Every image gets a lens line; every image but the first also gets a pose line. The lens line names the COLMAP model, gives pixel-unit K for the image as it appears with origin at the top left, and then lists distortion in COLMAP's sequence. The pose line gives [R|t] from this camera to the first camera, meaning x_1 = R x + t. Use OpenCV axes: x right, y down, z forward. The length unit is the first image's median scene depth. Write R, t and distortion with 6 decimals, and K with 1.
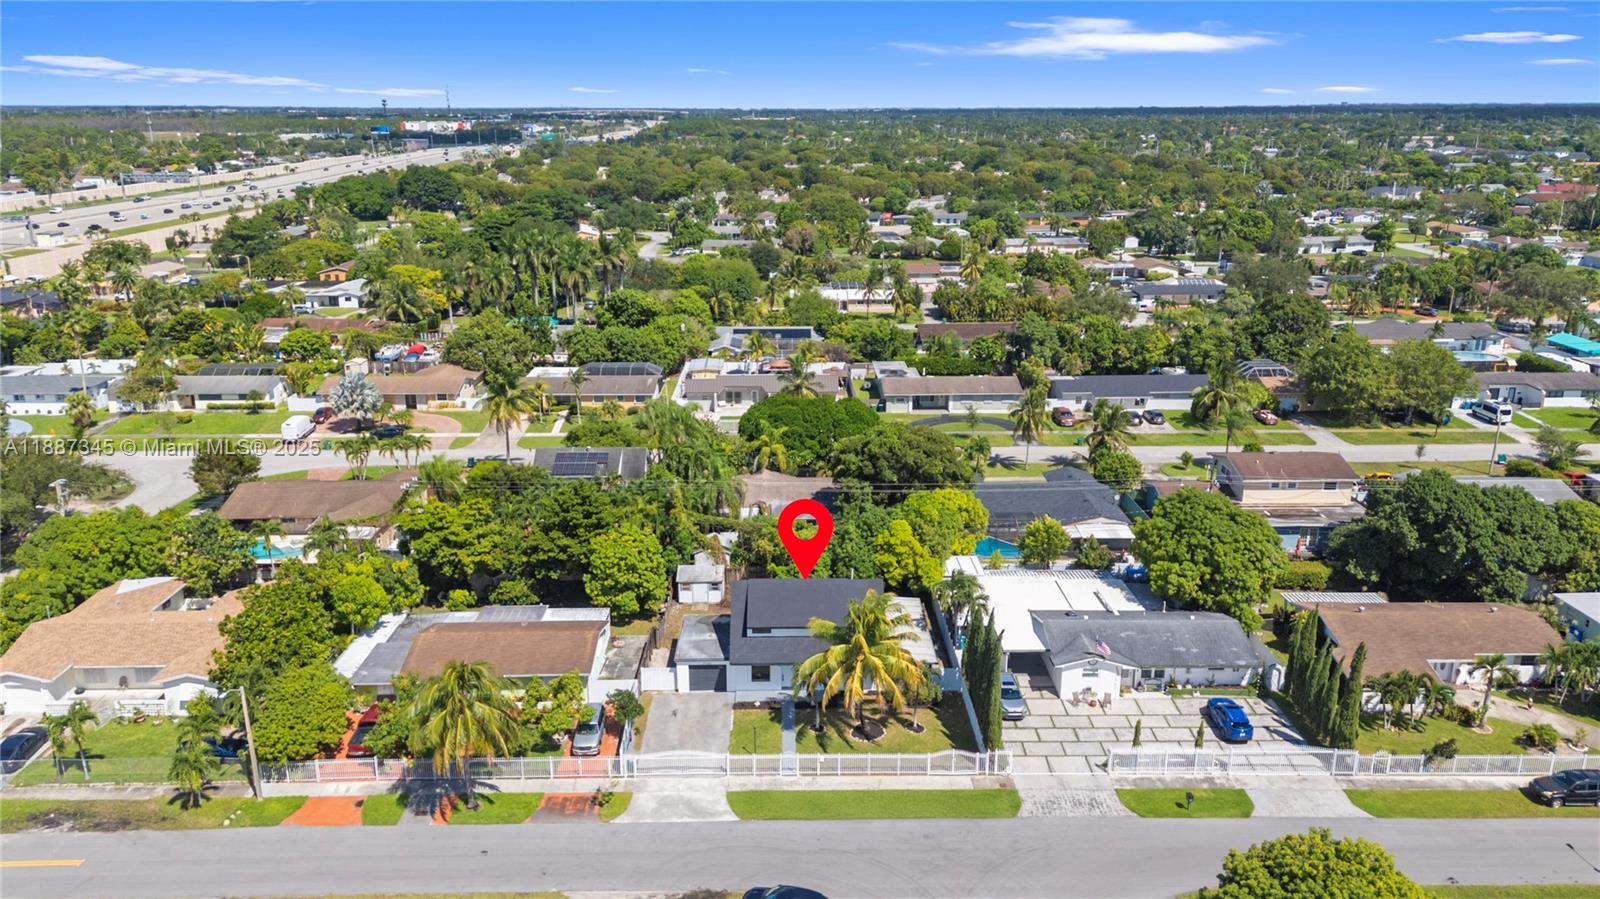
lens RADIAL K [[1171.7, 0, 800.0], [0, 1171.7, 449.5], [0, 0, 1]] dist [0.081097, -0.088140]
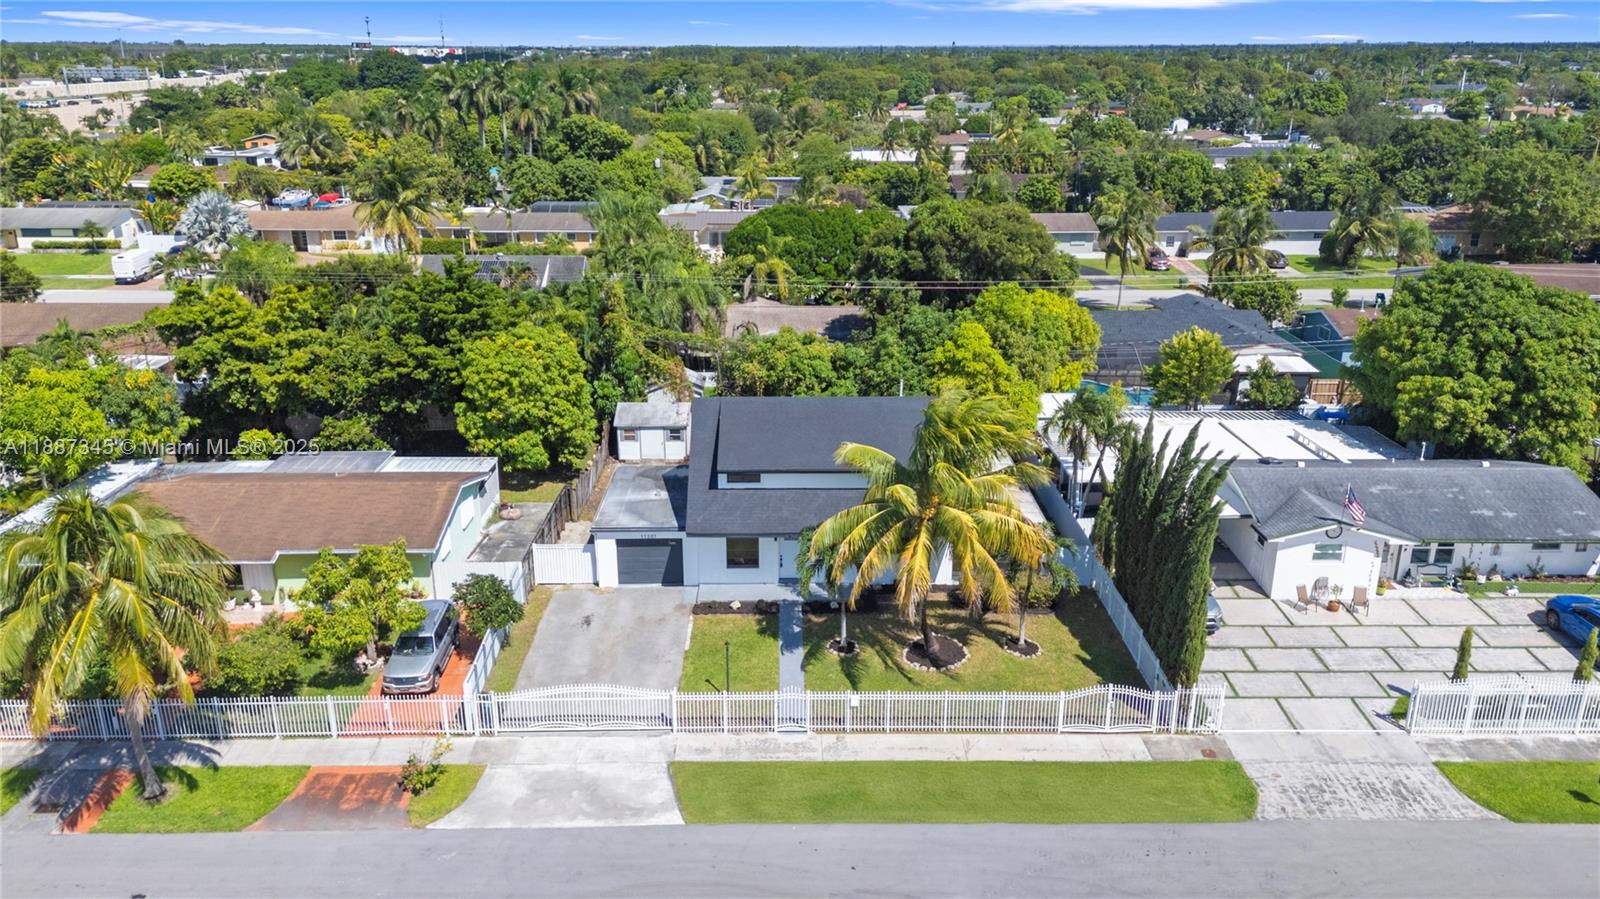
lens RADIAL K [[1171.7, 0, 800.0], [0, 1171.7, 449.5], [0, 0, 1]] dist [0.081097, -0.088140]
pose [[0.999995, 0.002483, -0.002135, -0.004010], [-0.002385, 0.998989, 0.044891, 0.105787], [0.002244, -0.044885, 0.998990, 0.400848]]
